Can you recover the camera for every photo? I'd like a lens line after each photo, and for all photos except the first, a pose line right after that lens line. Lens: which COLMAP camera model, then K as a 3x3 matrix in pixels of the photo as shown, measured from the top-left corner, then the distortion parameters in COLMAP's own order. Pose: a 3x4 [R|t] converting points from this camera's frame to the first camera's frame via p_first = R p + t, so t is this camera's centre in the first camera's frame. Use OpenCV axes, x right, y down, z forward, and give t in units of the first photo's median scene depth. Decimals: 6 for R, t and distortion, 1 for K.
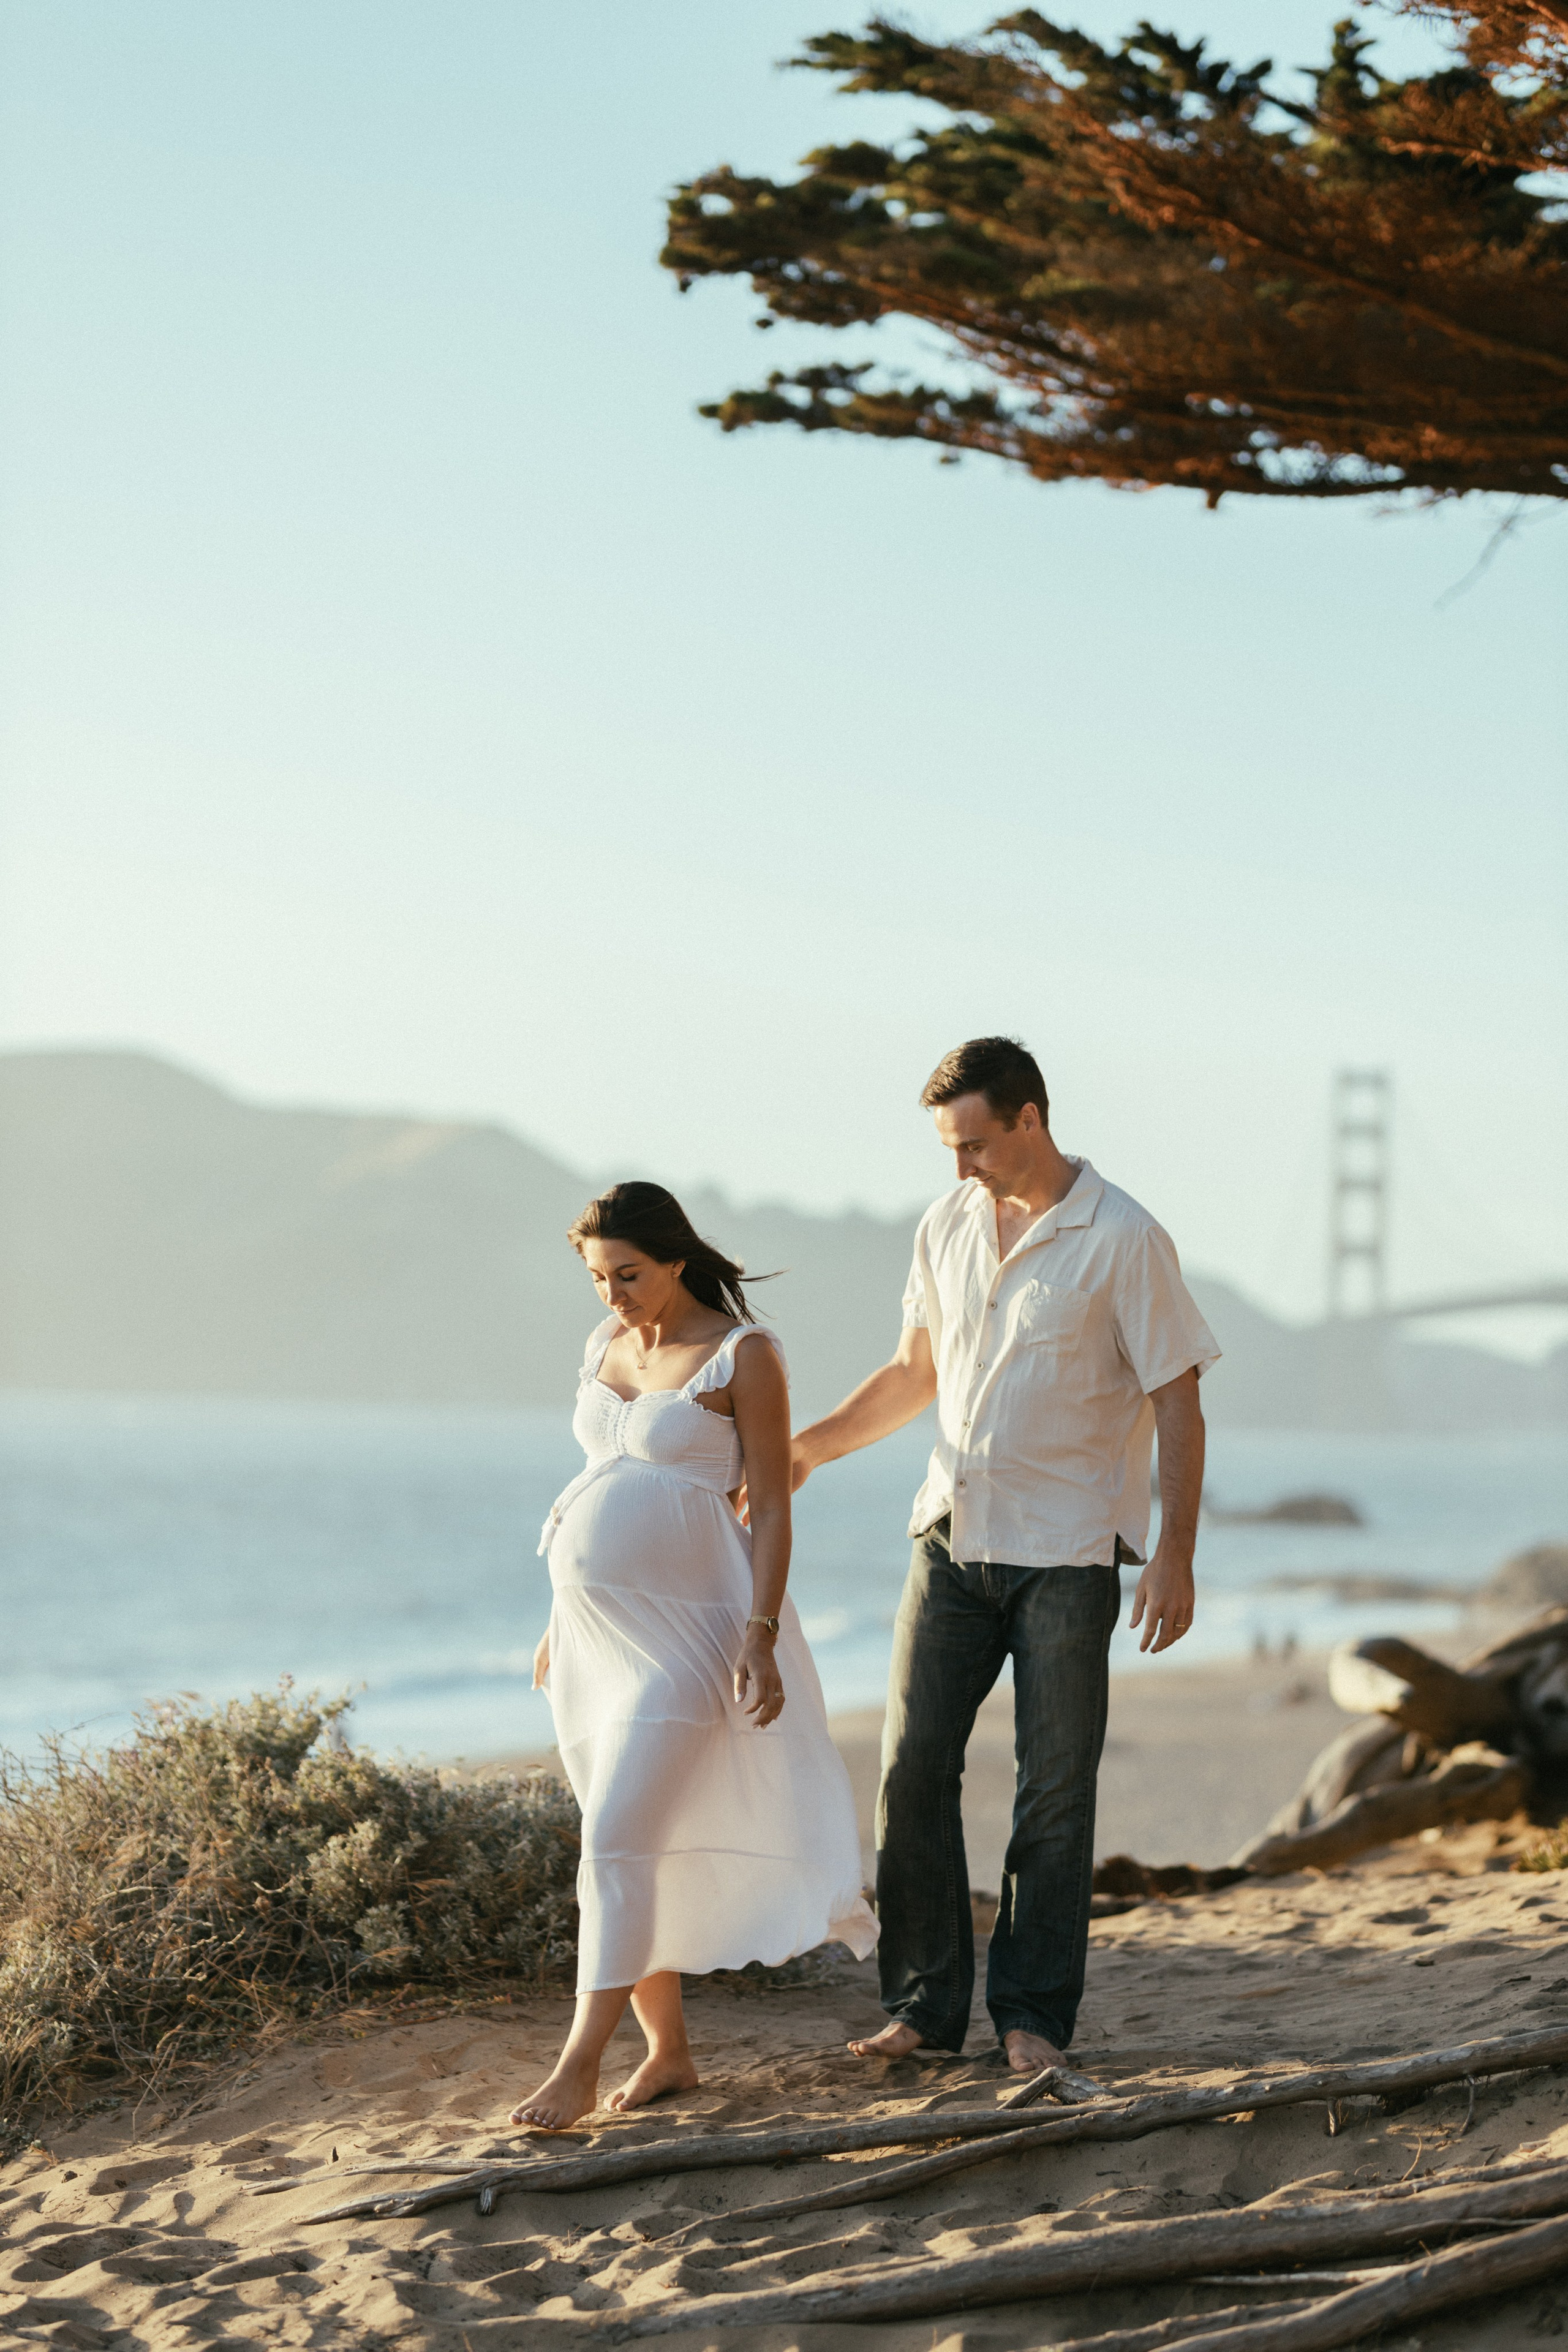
lens RADIAL K [[5360.7, 0, 814.5], [0, 5360.7, 1208.9], [0, 0, 1]] dist [0.039865, 0.000000]
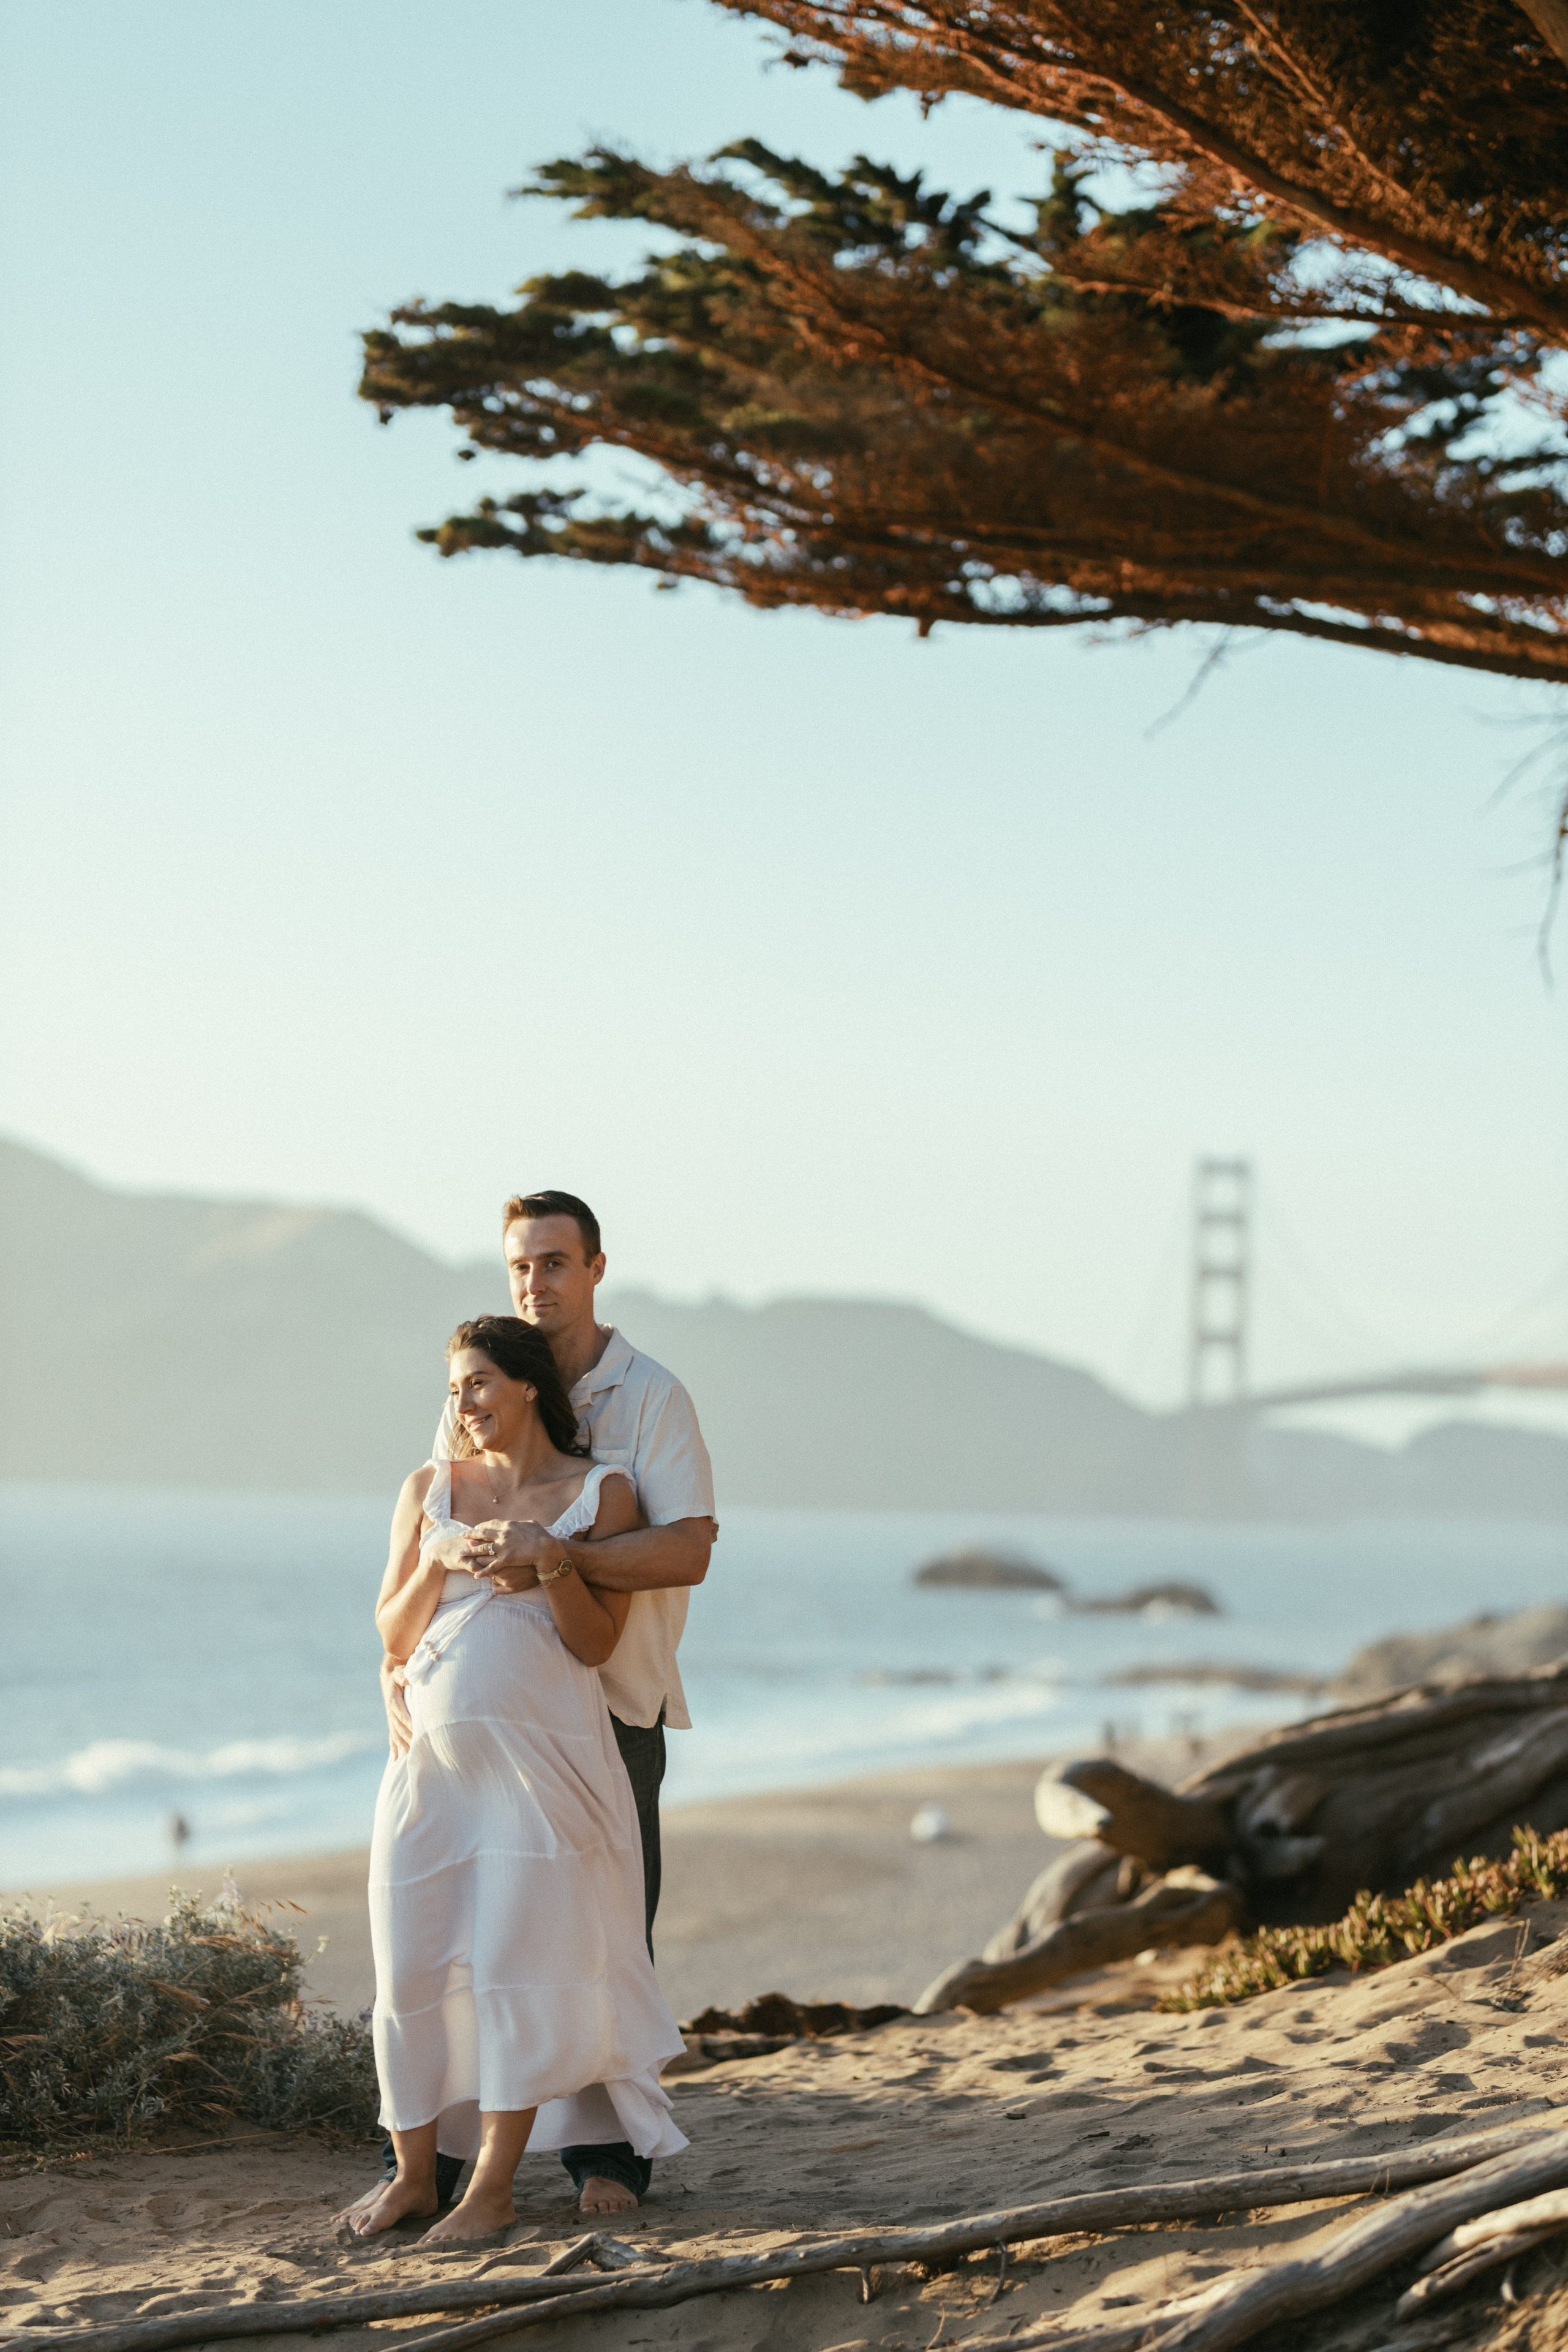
lens RADIAL K [[5360.7, 0, 780.6], [0, 5360.7, 1189.2], [0, 0, 1]] dist [0.039865, 0.000000]
pose [[0.999822, 0.002089, 0.018757, 0.049339], [-0.001717, 0.999803, -0.019799, -0.012206], [-0.018795, 0.019763, 0.999628, -0.003787]]
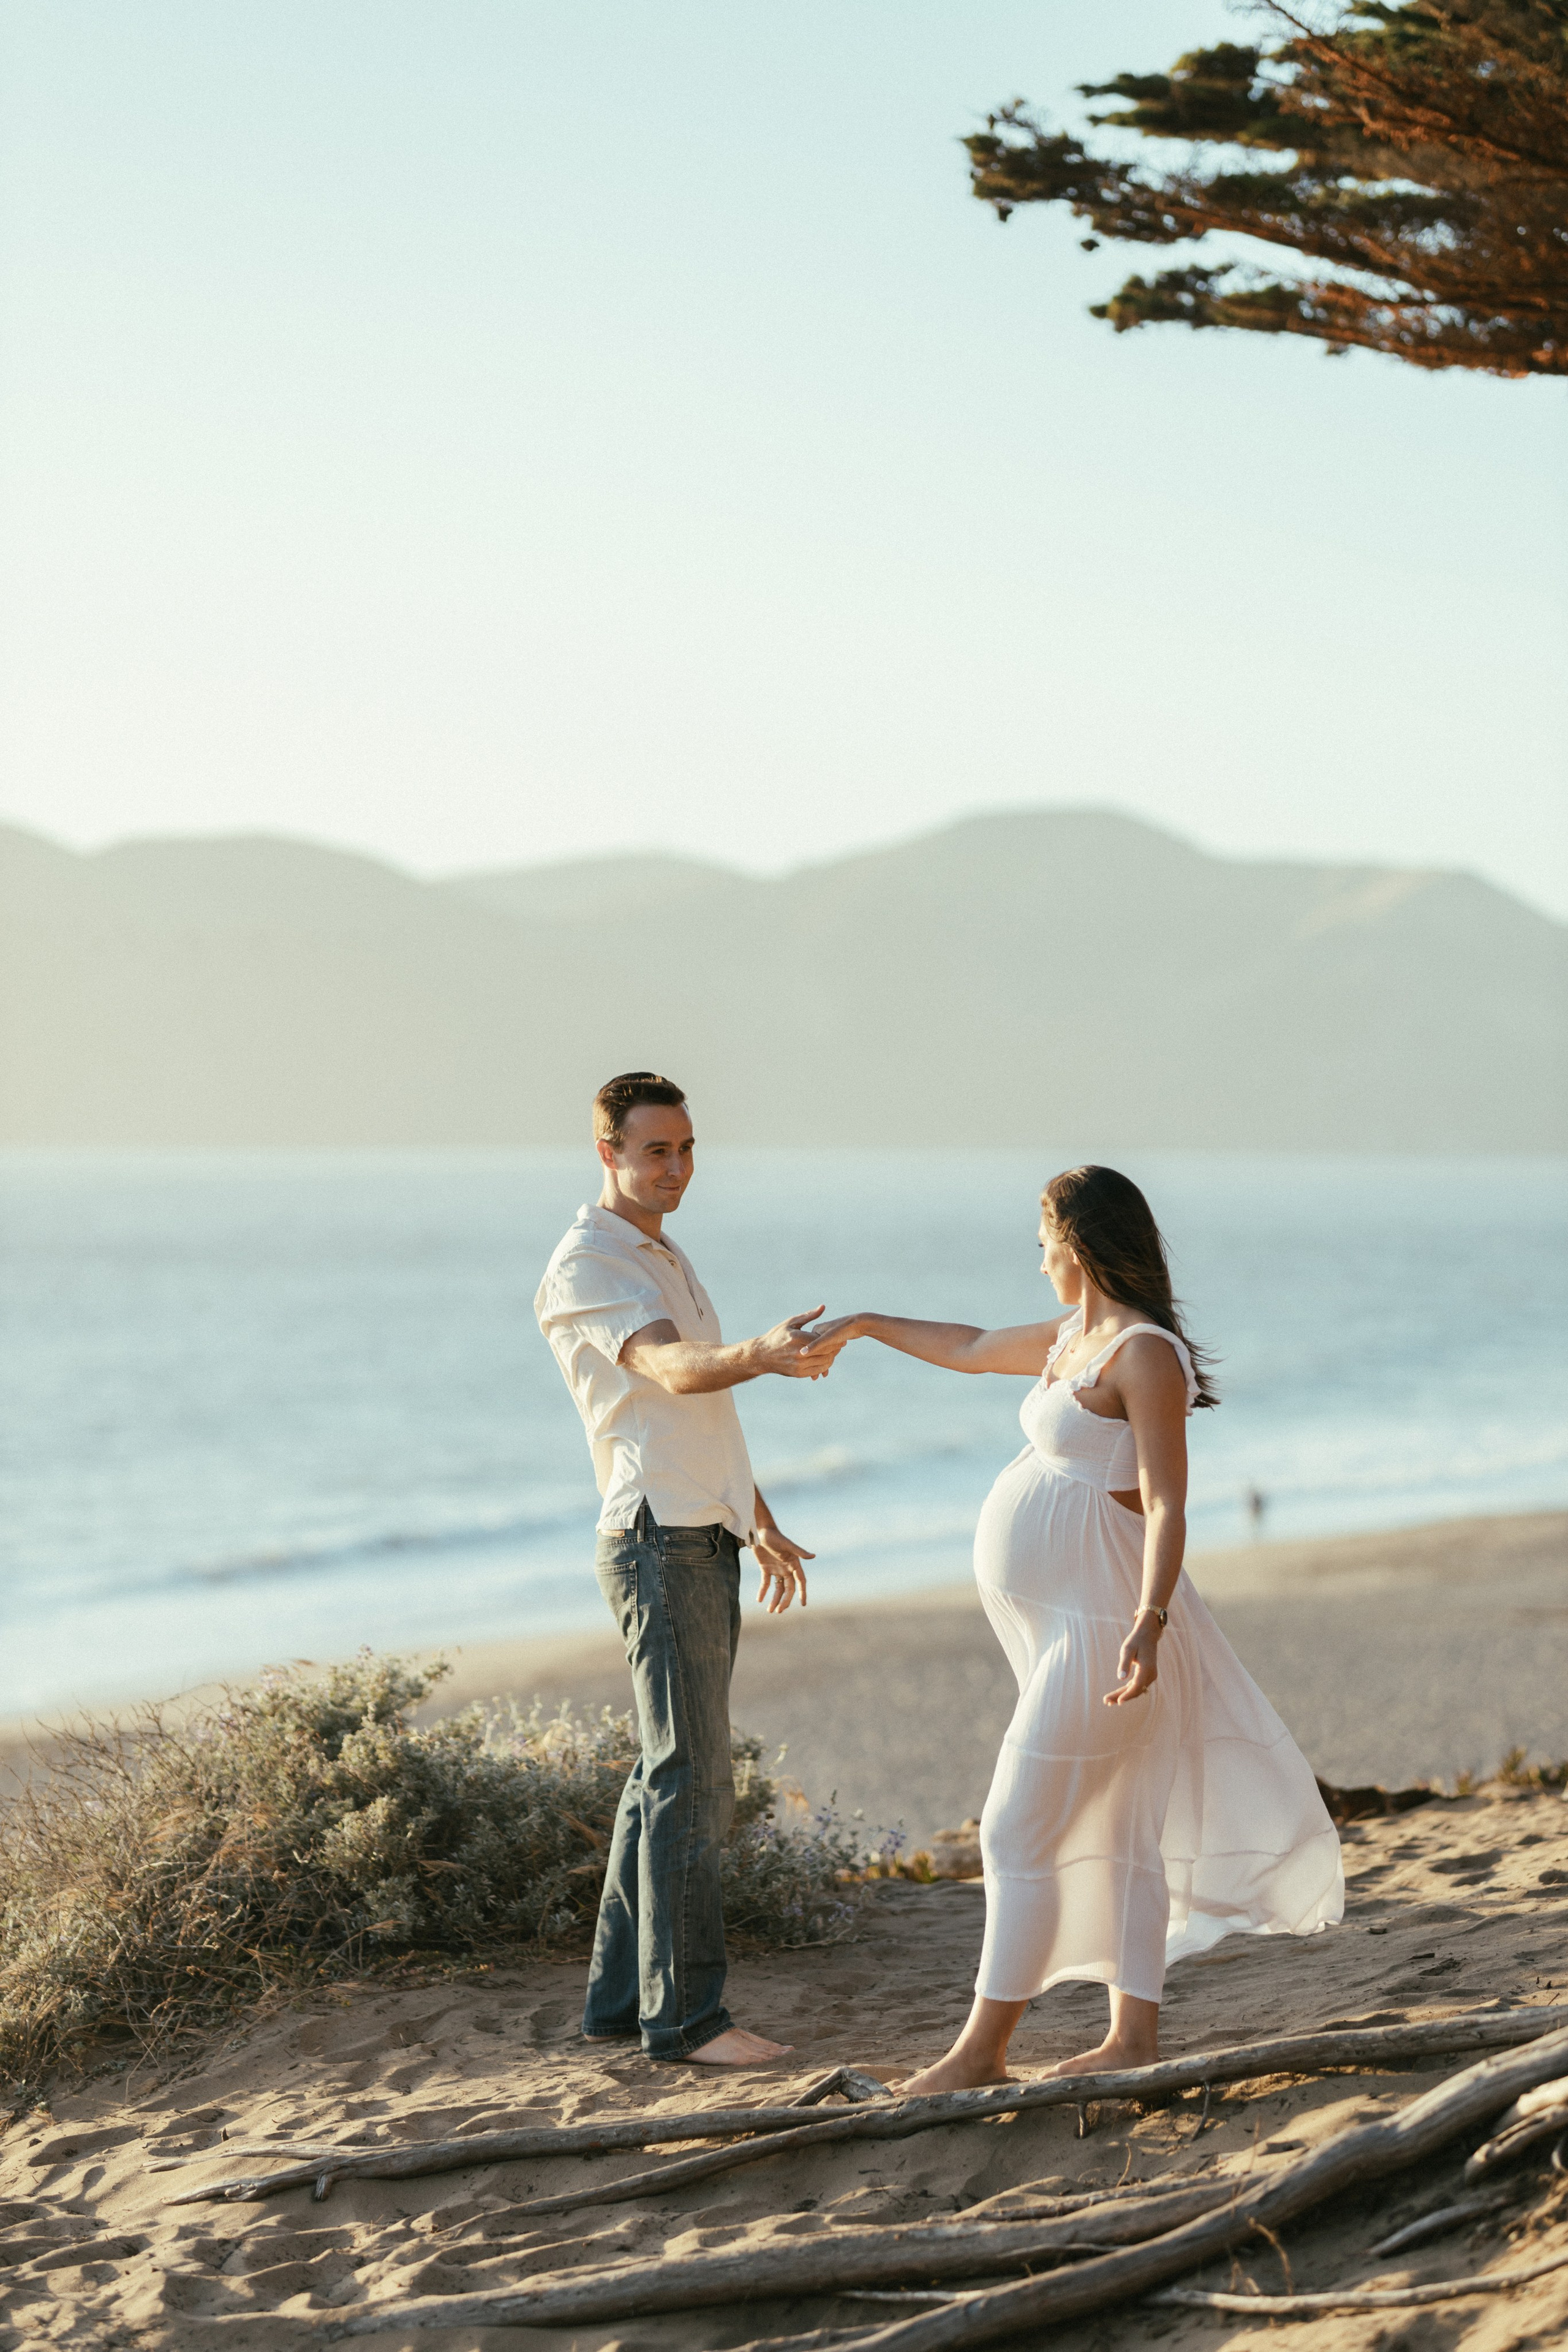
lens RADIAL K [[5360.7, 0, 824.8], [0, 5360.7, 1232.1], [0, 0, 1]] dist [0.039865, 0.000000]
pose [[0.983231, -0.021041, -0.181149, 0.194254], [0.030264, 0.998374, 0.048299, -0.046202], [0.179838, -0.052971, 0.982269, -0.028576]]
